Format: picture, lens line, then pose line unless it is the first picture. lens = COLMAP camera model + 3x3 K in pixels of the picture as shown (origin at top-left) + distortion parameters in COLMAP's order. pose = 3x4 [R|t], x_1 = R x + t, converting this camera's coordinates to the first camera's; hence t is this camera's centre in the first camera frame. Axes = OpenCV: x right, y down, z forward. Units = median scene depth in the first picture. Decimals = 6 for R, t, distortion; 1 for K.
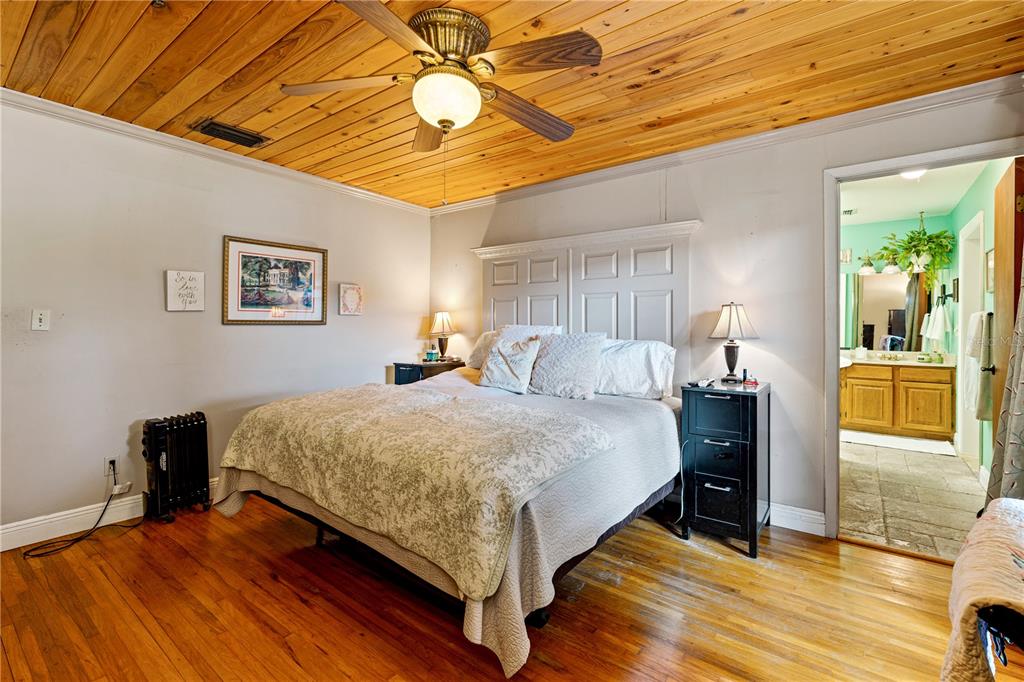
lens RADIAL K [[464.3, 0, 496.3], [0, 464.3, 322.0], [0, 0, 1]] dist [-0.001239, -0.000358]
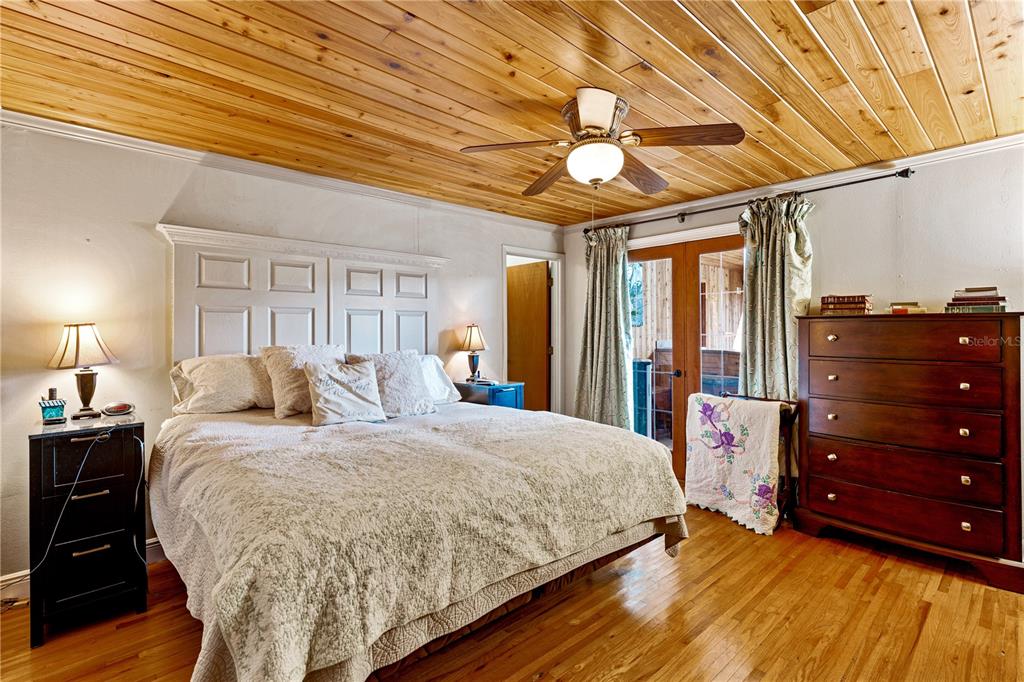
lens RADIAL K [[464.3, 0, 511.0], [0, 464.3, 335.7], [0, 0, 1]] dist [-0.001239, -0.000358]
pose [[0.159655, -0.001179, 0.987172, -0.673143], [0.016701, 0.999859, -0.001506, -0.002530], [-0.987032, 0.016728, 0.159652, 0.525711]]
